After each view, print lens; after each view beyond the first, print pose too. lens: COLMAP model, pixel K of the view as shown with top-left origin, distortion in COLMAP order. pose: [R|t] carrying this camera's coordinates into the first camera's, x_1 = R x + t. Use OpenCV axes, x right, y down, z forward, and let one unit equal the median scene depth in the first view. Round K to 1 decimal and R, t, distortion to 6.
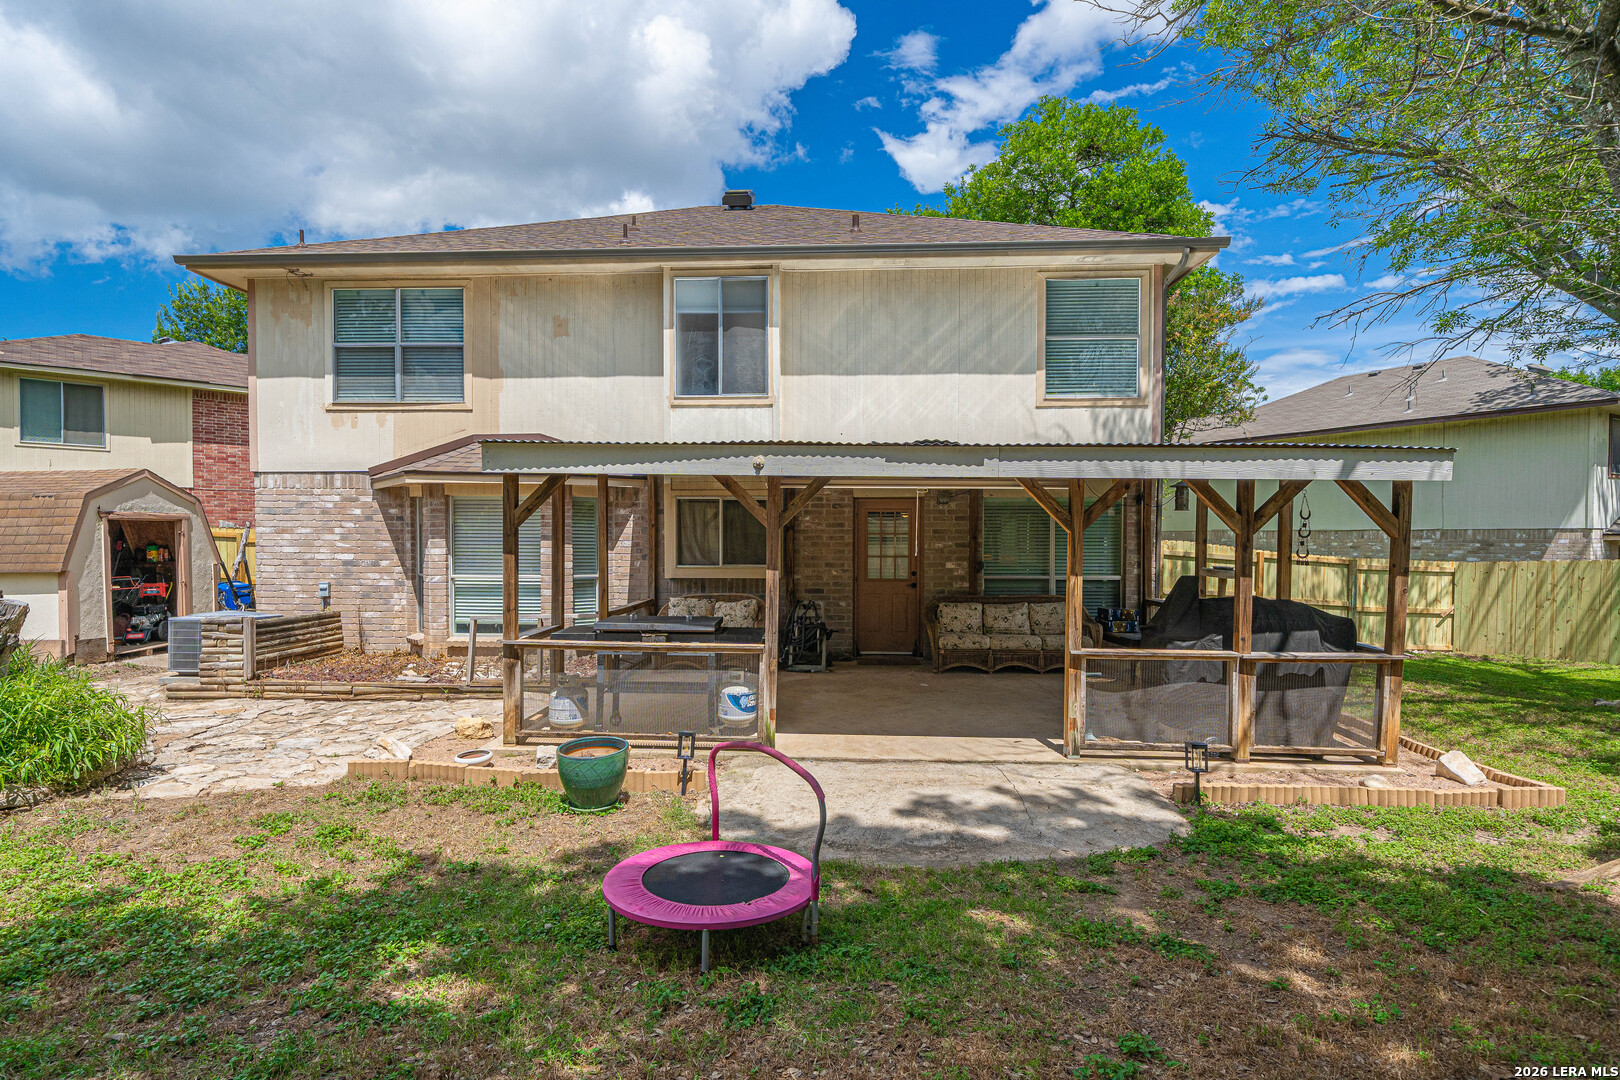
lens RADIAL K [[815.2, 0, 802.1], [0, 815.2, 547.9], [0, 0, 1]] dist [-0.000651, 0.000612]
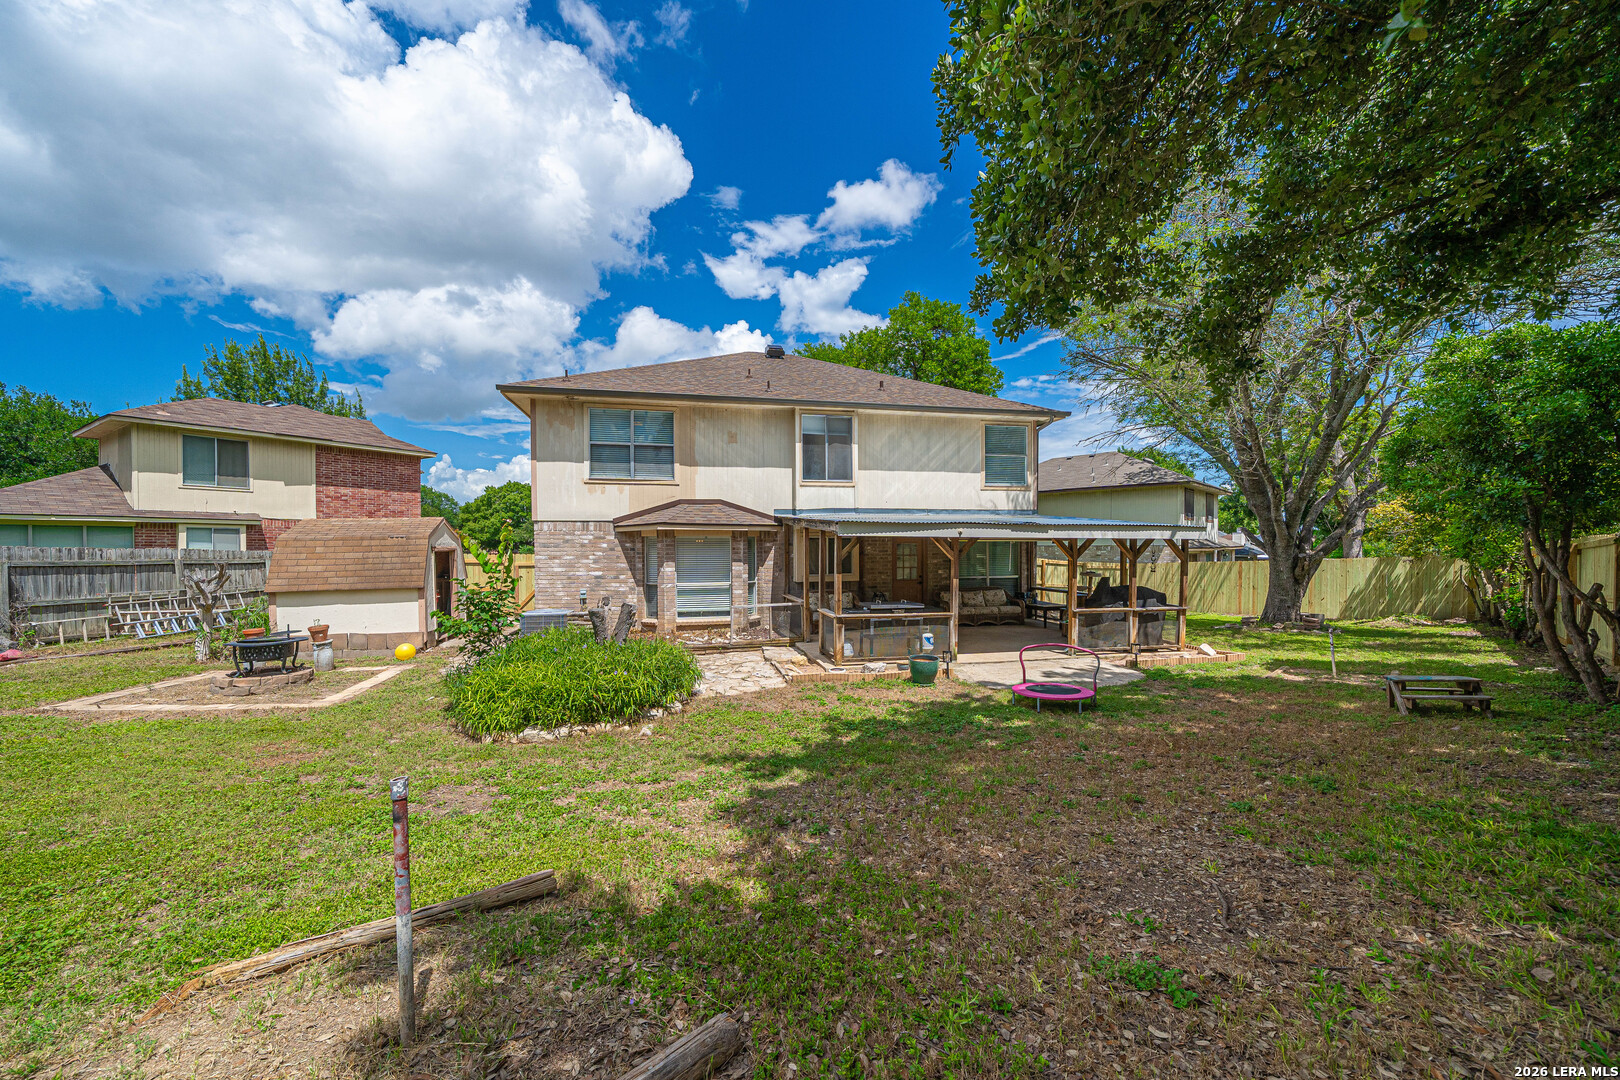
lens RADIAL K [[595.4, 0, 805.4], [0, 595.4, 547.0], [0, 0, 1]] dist [-0.004817, -0.000514]
pose [[0.964017, -0.007440, 0.265736, -0.476422], [0.010110, 0.999911, -0.008682, -0.027137], [-0.265648, 0.011056, 0.964007, -0.249671]]
